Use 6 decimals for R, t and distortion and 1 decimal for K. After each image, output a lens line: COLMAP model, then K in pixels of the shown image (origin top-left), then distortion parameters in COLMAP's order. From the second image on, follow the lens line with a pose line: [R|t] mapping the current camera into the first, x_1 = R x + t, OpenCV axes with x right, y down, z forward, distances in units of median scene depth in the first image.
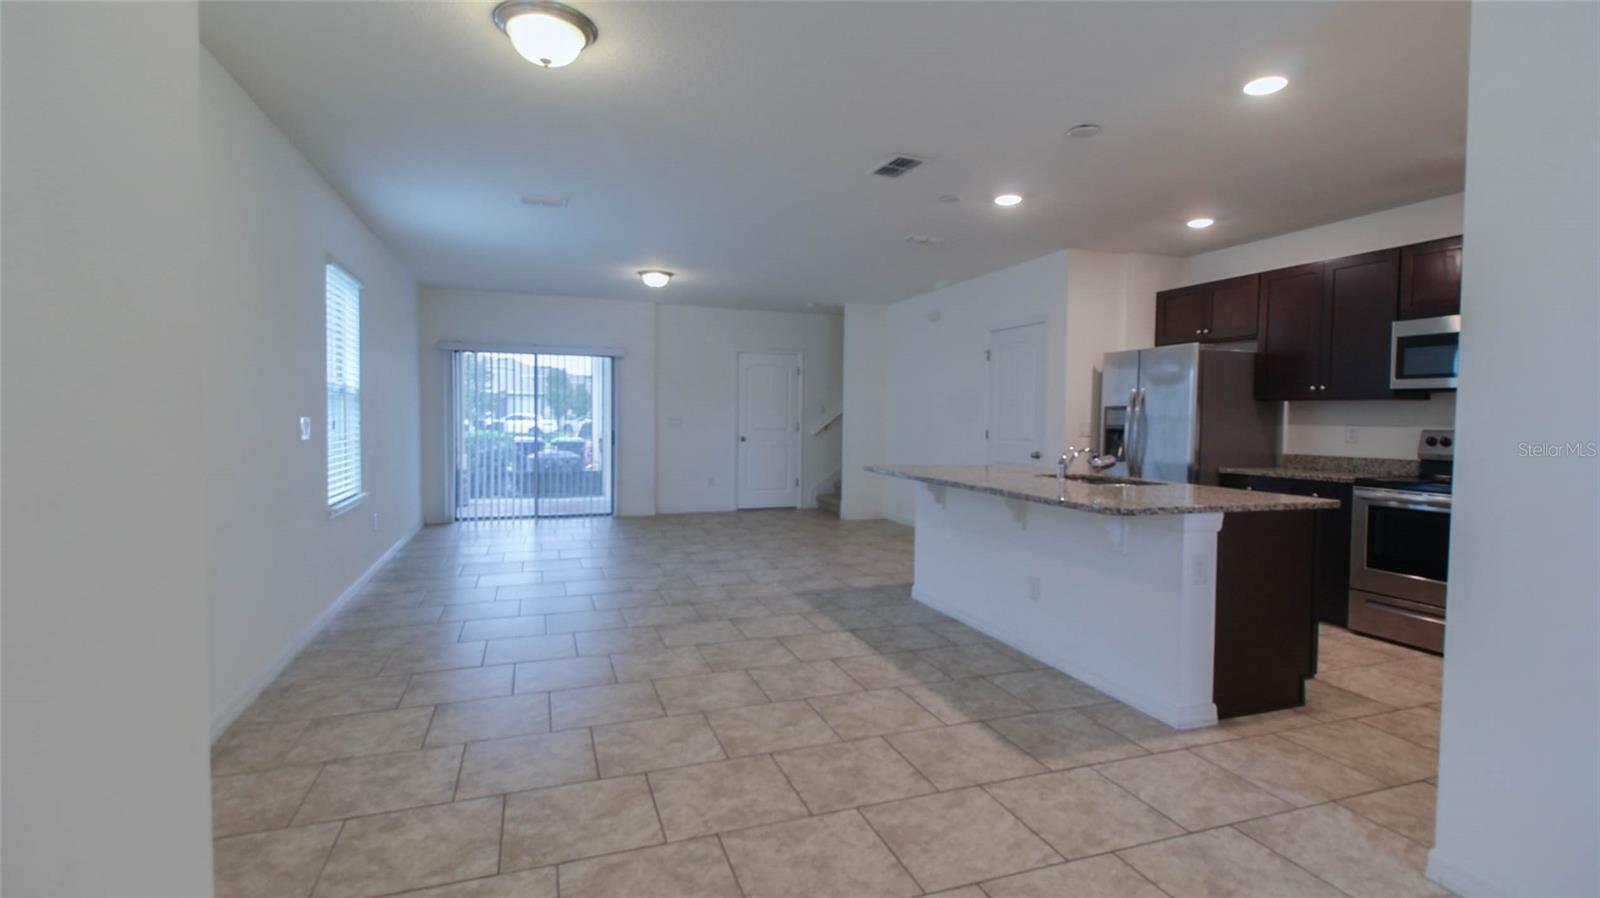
lens RADIAL K [[728.1, 0, 800.1], [0, 728.1, 443.7], [0, 0, 1]] dist [0.018294, -0.017327]
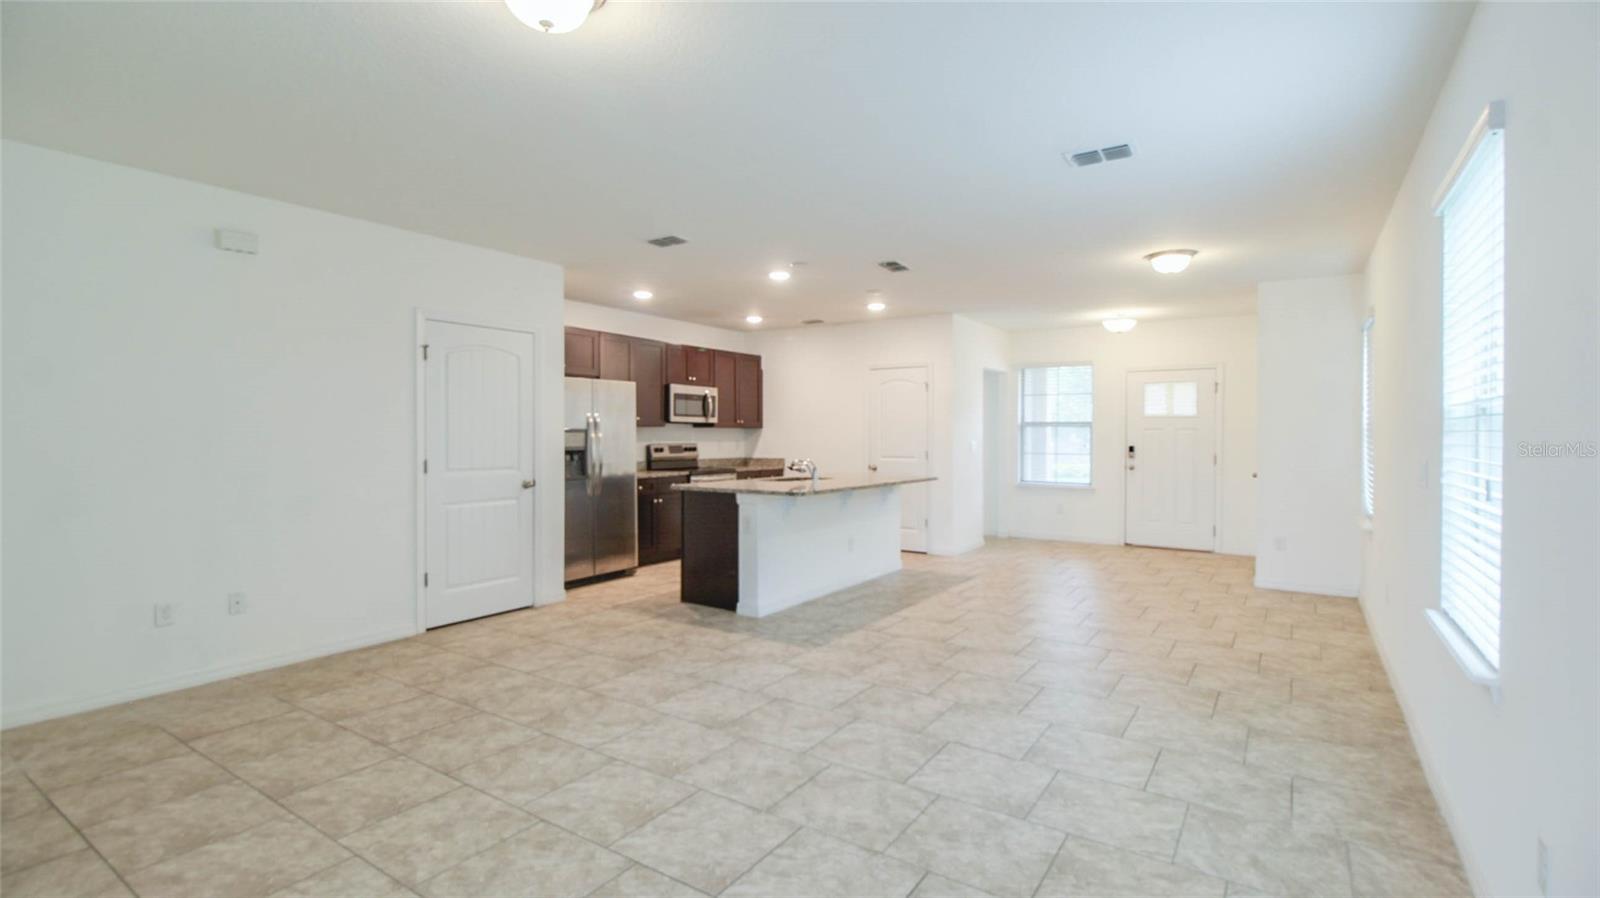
lens RADIAL K [[734.0, 0, 801.6], [0, 734.0, 443.2], [0, 0, 1]] dist [0.017572, -0.015734]
pose [[-0.589543, -0.020151, 0.807485, -0.974741], [0.021865, 0.998924, 0.040892, -0.103330], [-0.807441, 0.041763, -0.588468, 2.115813]]
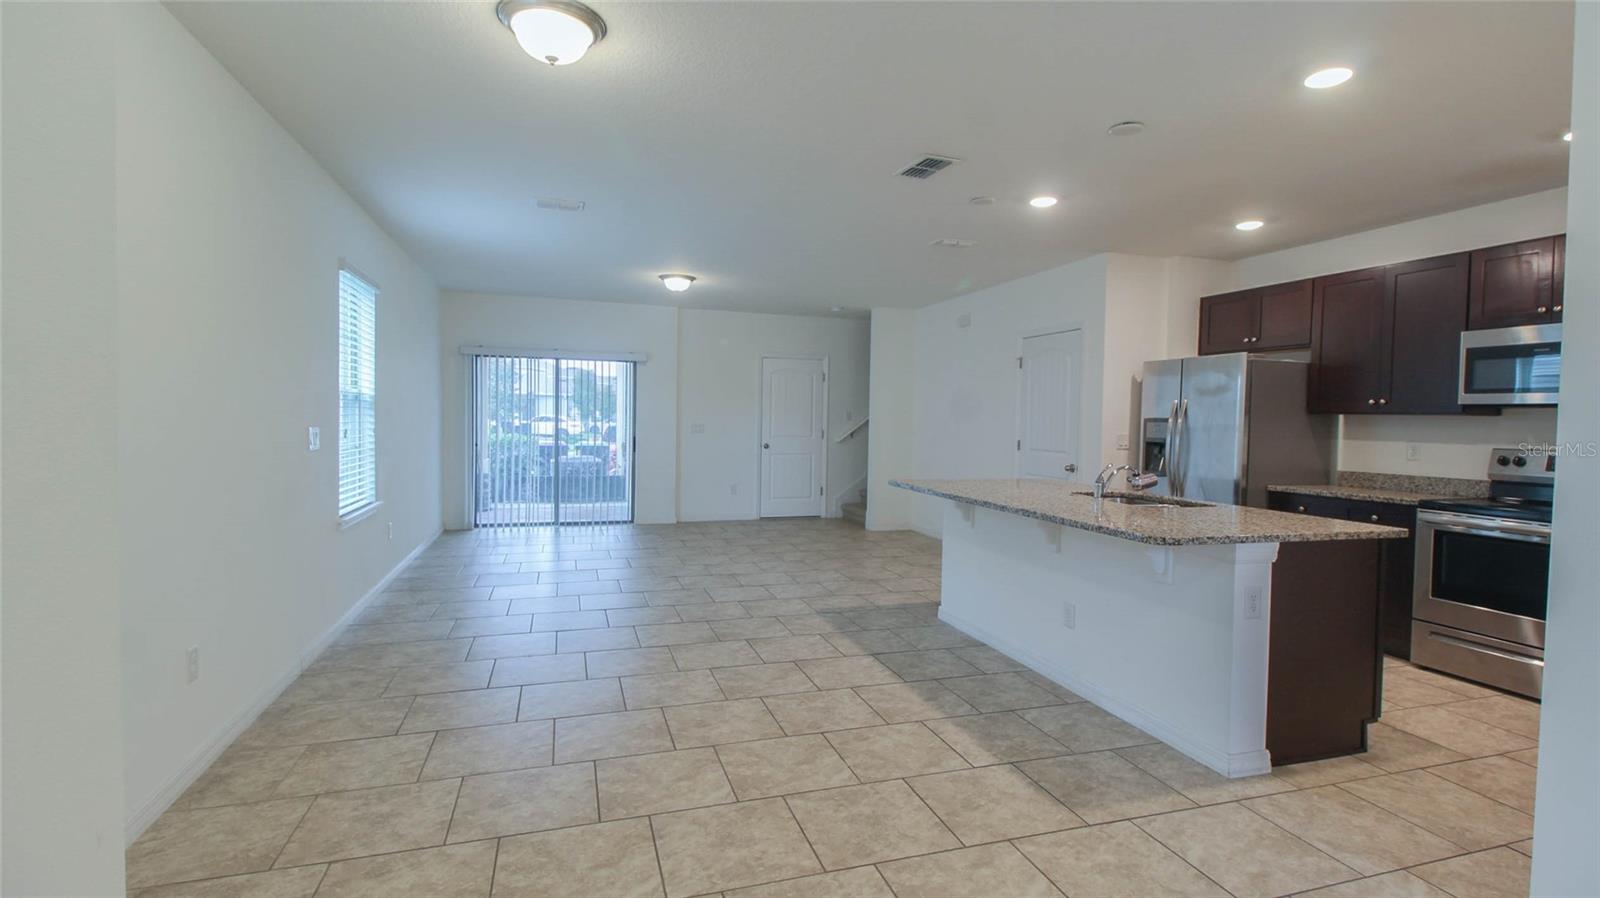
lens RADIAL K [[734.0, 0, 801.6], [0, 734.0, 443.2], [0, 0, 1]] dist [0.017572, -0.015734]
pose [[0.999333, 0.007990, -0.035630, 0.009332], [-0.008117, 0.999961, -0.003426, -0.017622], [0.035602, 0.003713, 0.999359, 0.042585]]
